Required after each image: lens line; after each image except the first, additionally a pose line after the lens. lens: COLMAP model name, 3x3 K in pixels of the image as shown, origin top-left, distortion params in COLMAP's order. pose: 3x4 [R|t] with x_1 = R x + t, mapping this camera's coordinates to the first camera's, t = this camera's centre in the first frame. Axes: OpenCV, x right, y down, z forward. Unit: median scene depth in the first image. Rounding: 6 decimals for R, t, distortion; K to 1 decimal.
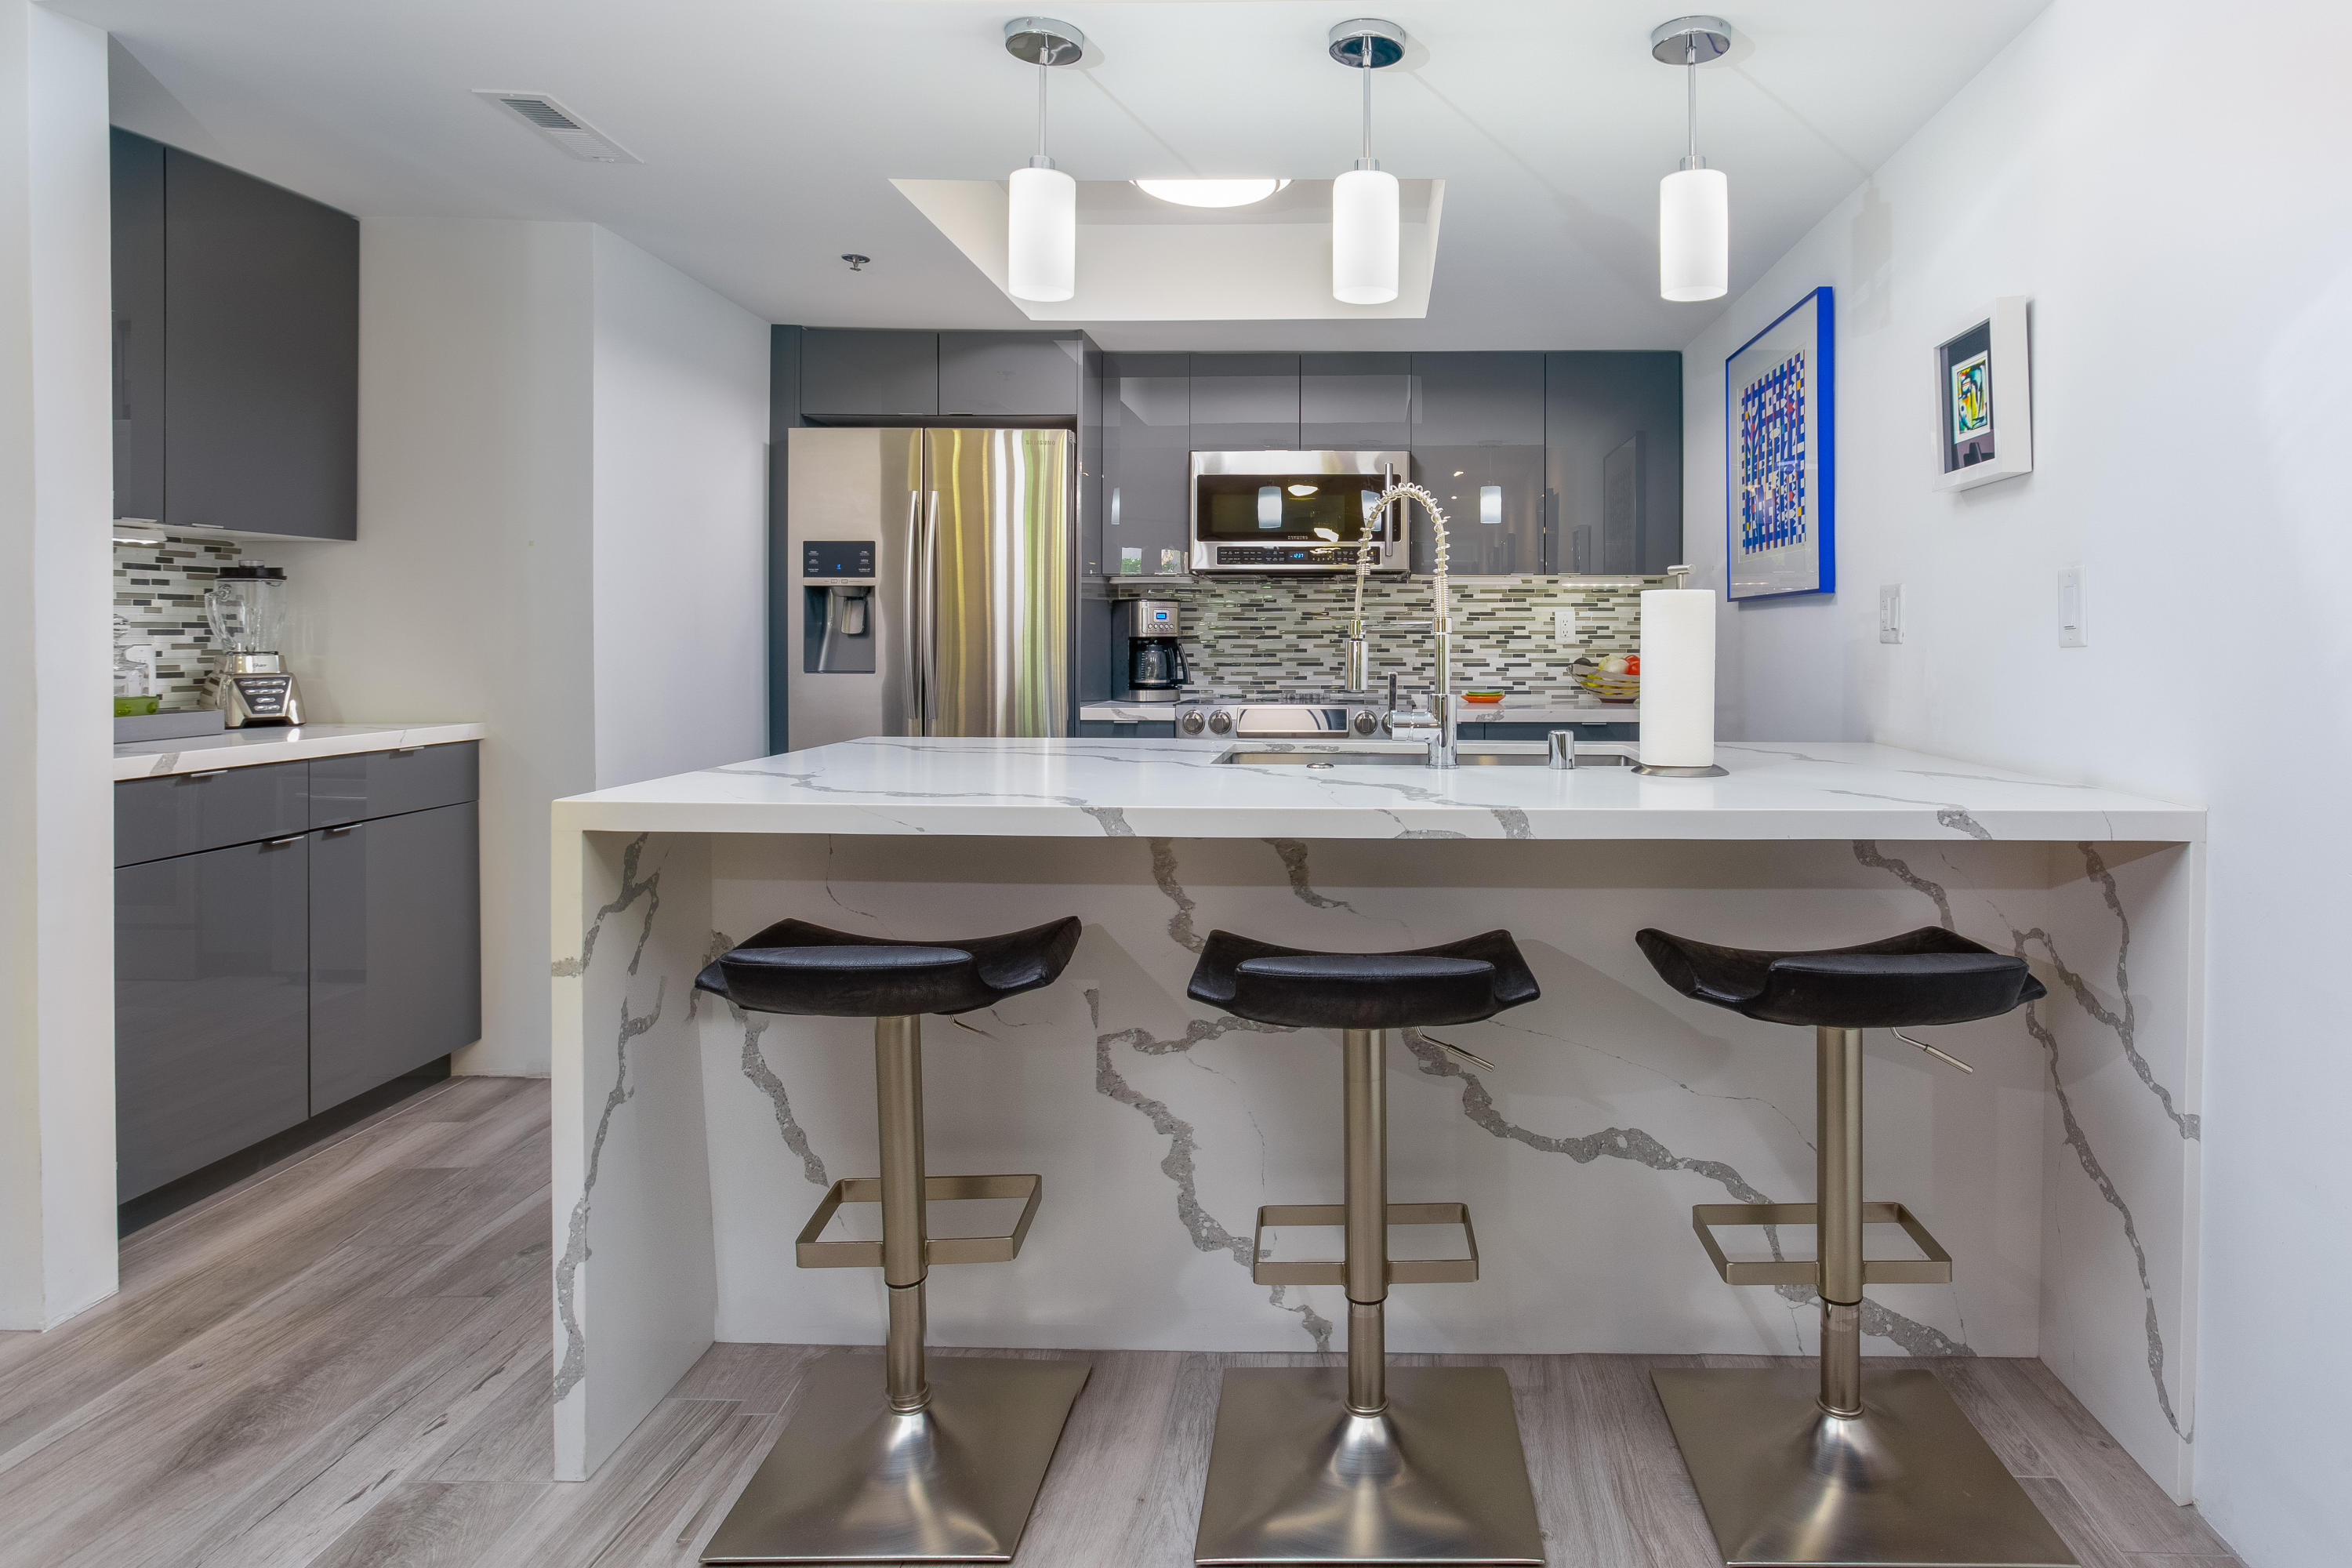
lens RADIAL K [[1321.0, 0, 1312.4], [0, 1321.0, 634.4], [0, 0, 1]] dist [-0.013086, 0.000223]
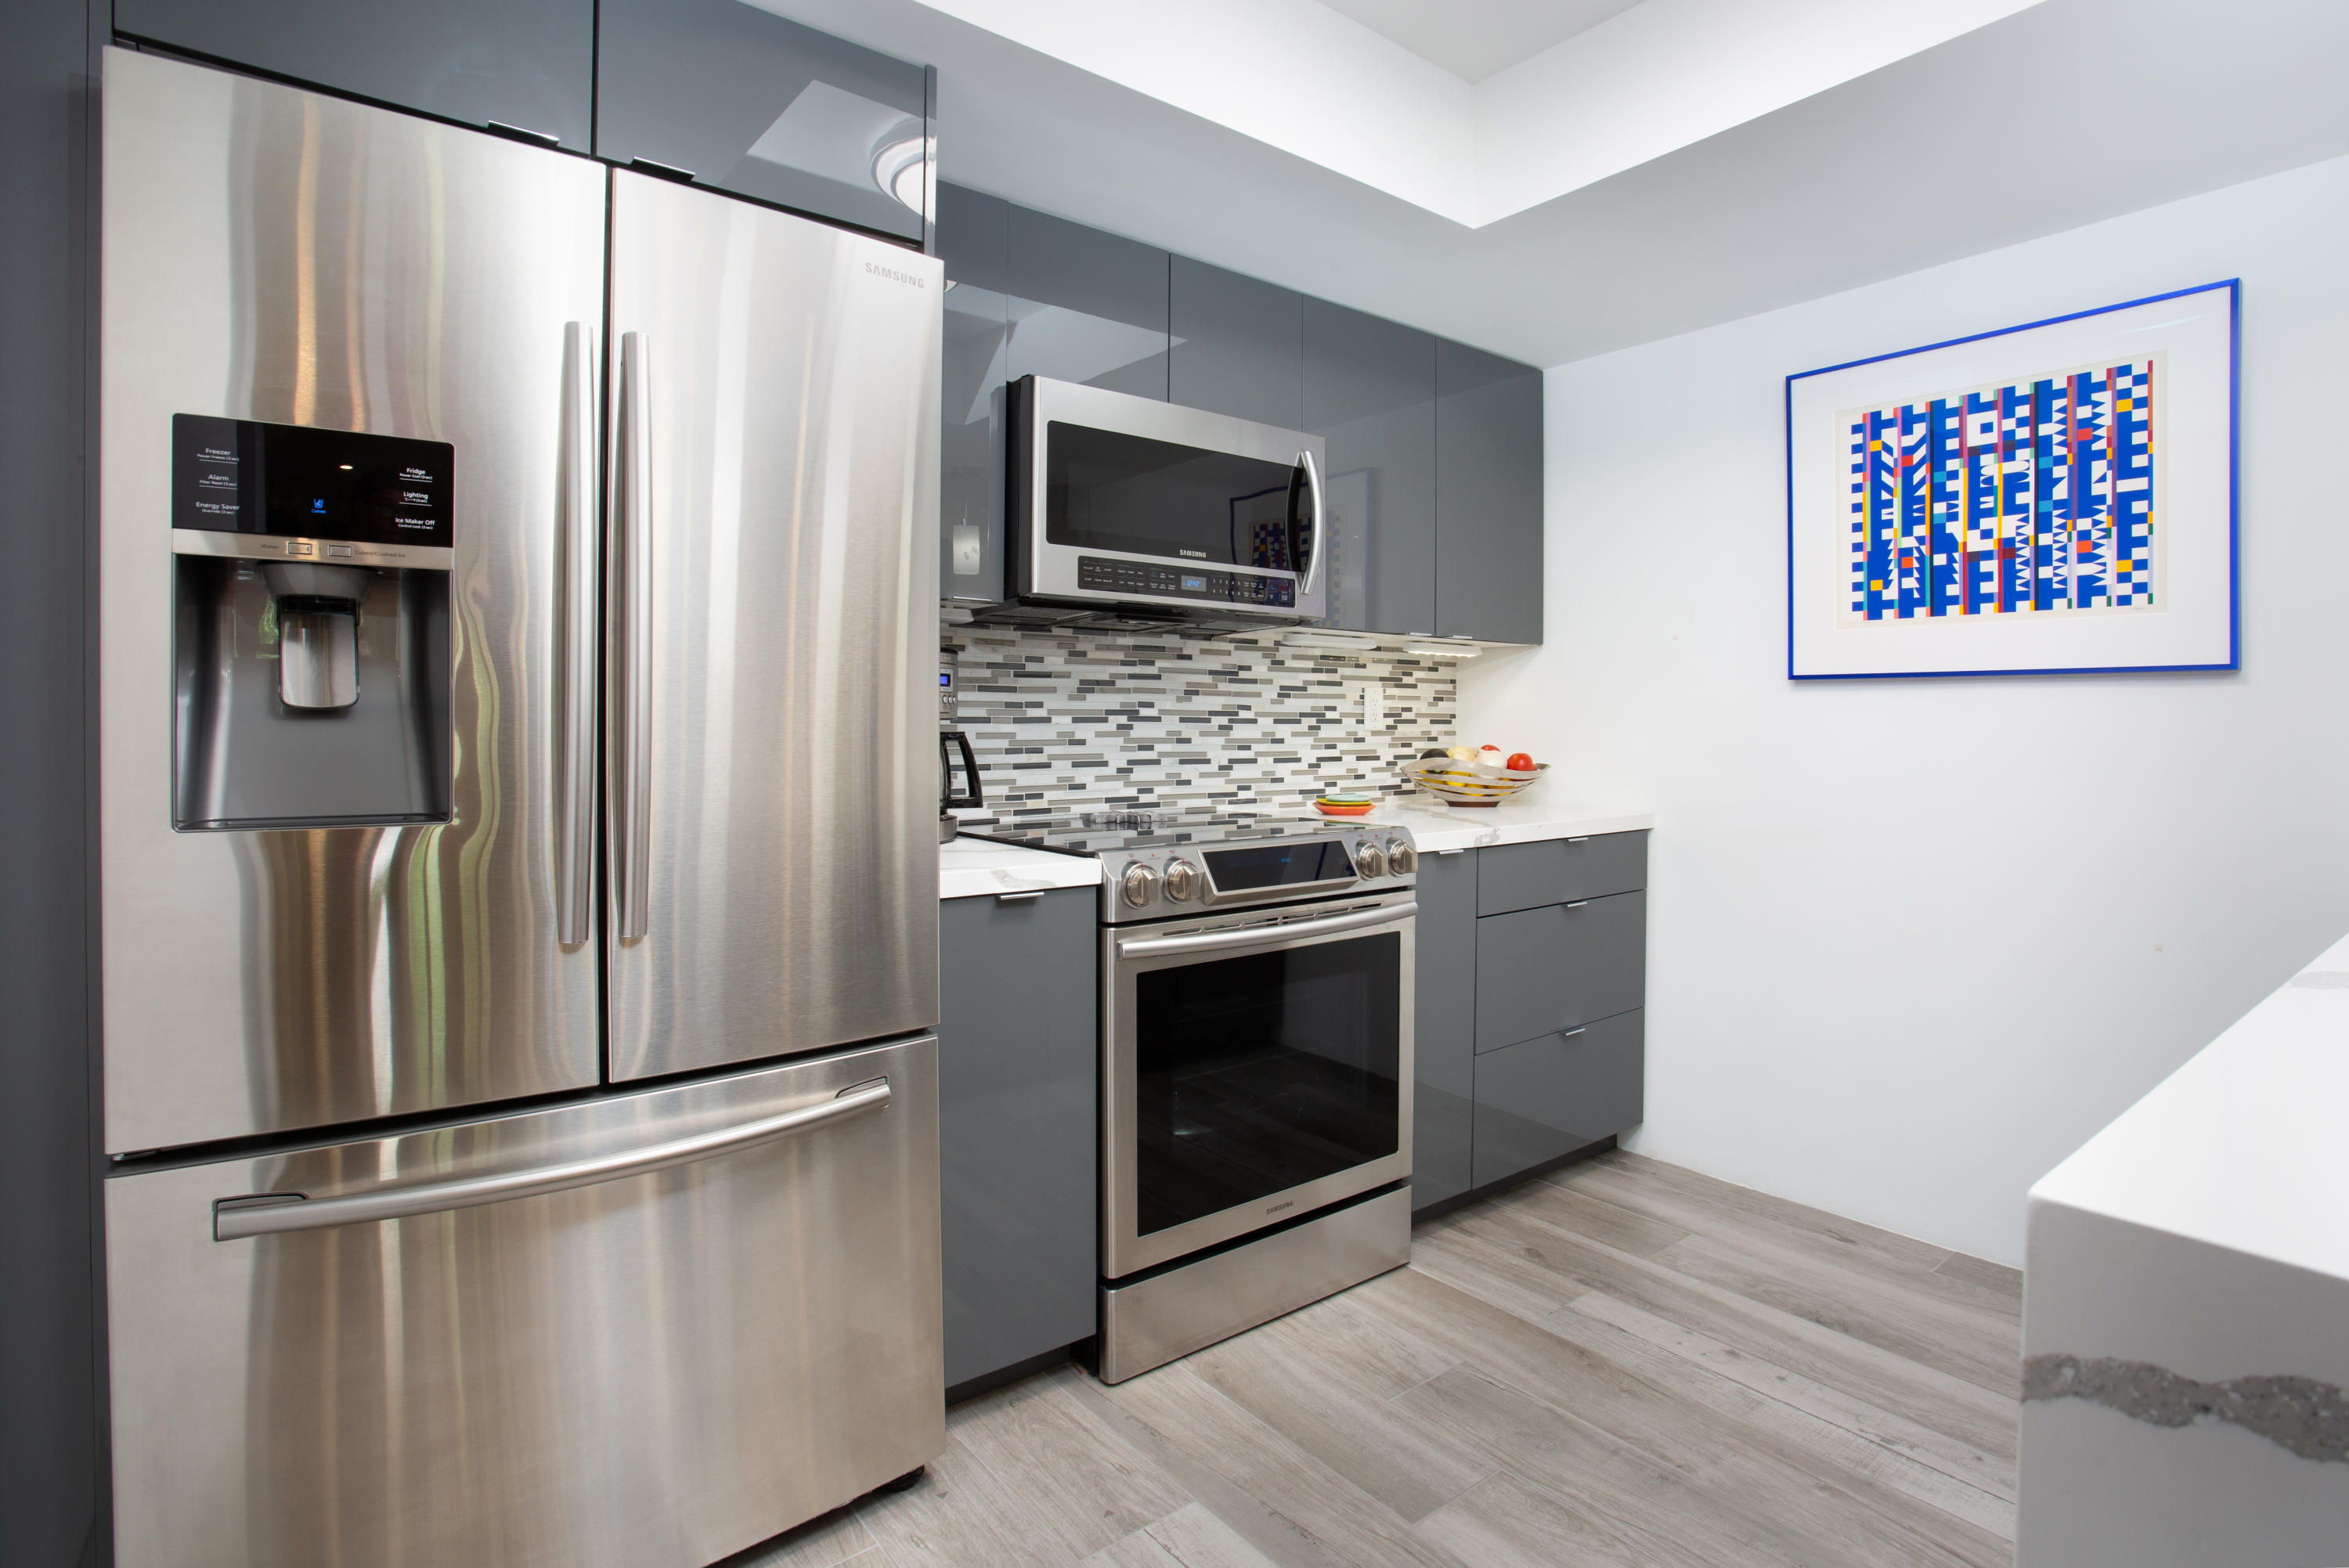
lens RADIAL K [[1183.3, 0, 1180.4], [0, 1183.3, 726.2], [0, 0, 1]] dist [-0.080871, 0.041815]
pose [[0.766363, 0.000325, 0.642407, -0.327673], [-0.006857, 0.999947, 0.007673, 0.000331], [-0.642371, -0.010285, 0.766325, 0.553318]]
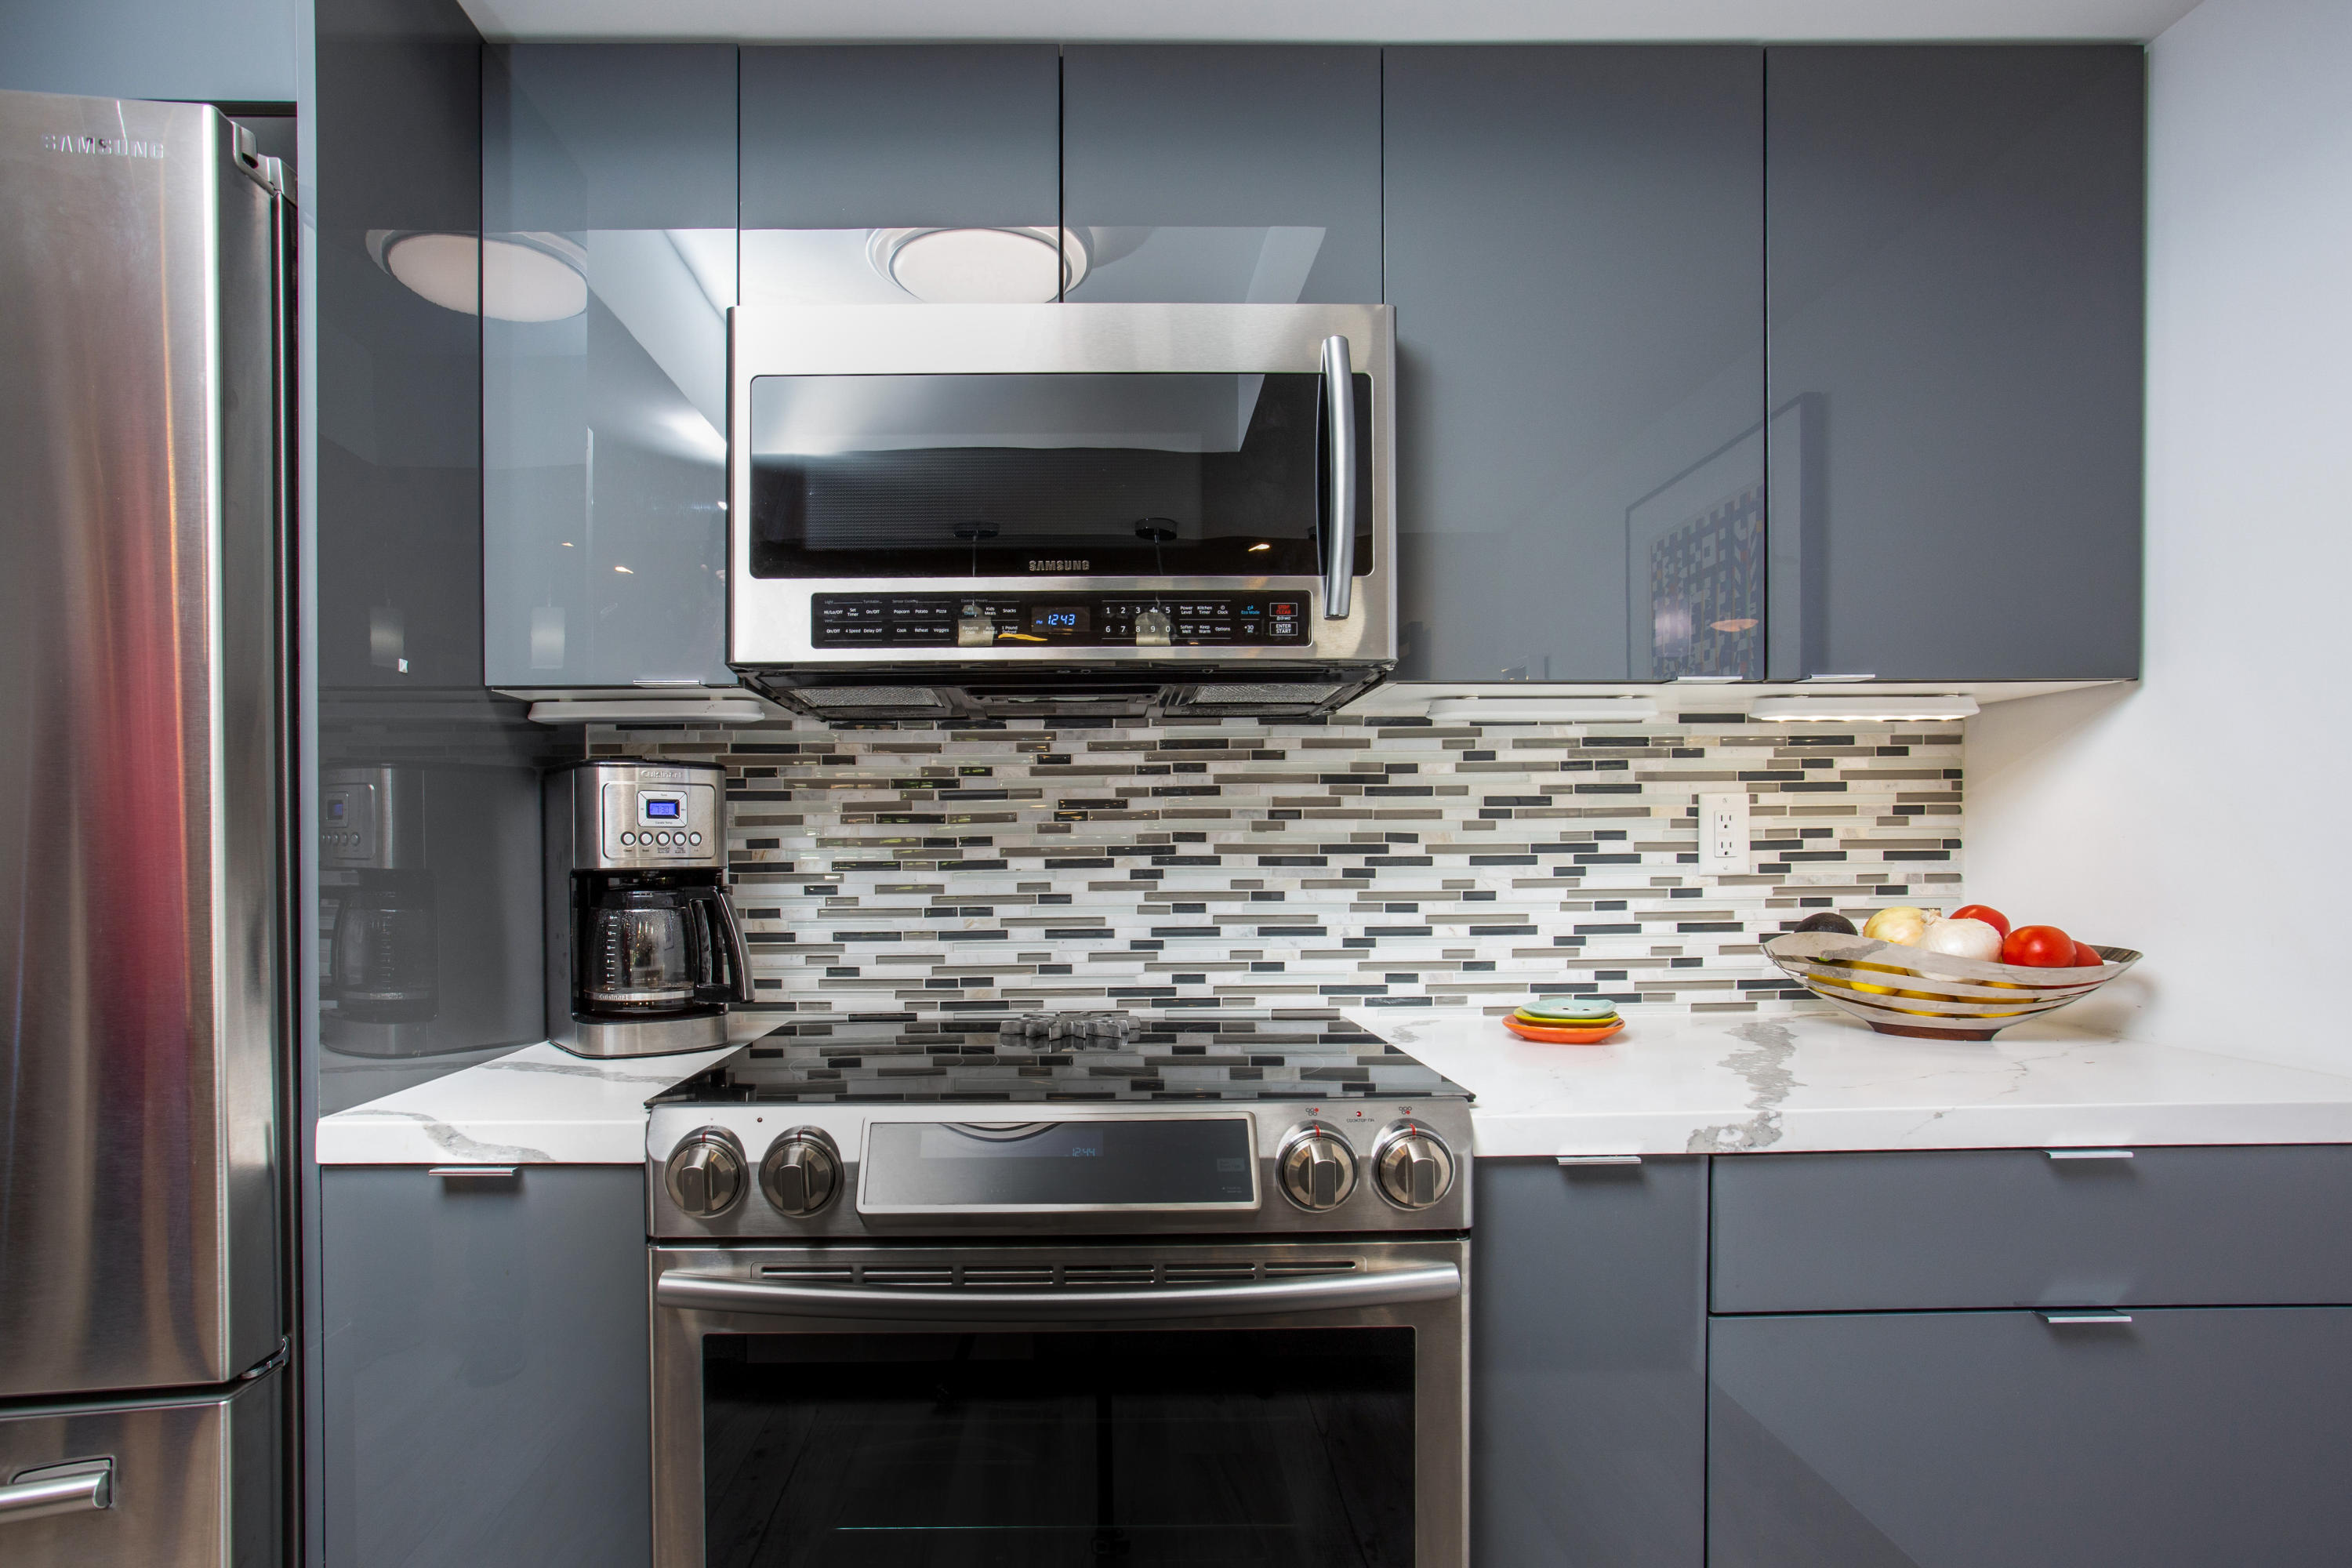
lens RADIAL K [[1257.0, 0, 1074.7], [0, 1257.0, 866.4], [0, 0, 1]] dist [-0.031904, 0.000372]
pose [[0.999045, -0.009831, 0.042565, -0.019148], [0.009331, 0.999885, 0.011917, -0.001625], [-0.042677, -0.011508, 0.999023, 0.635524]]
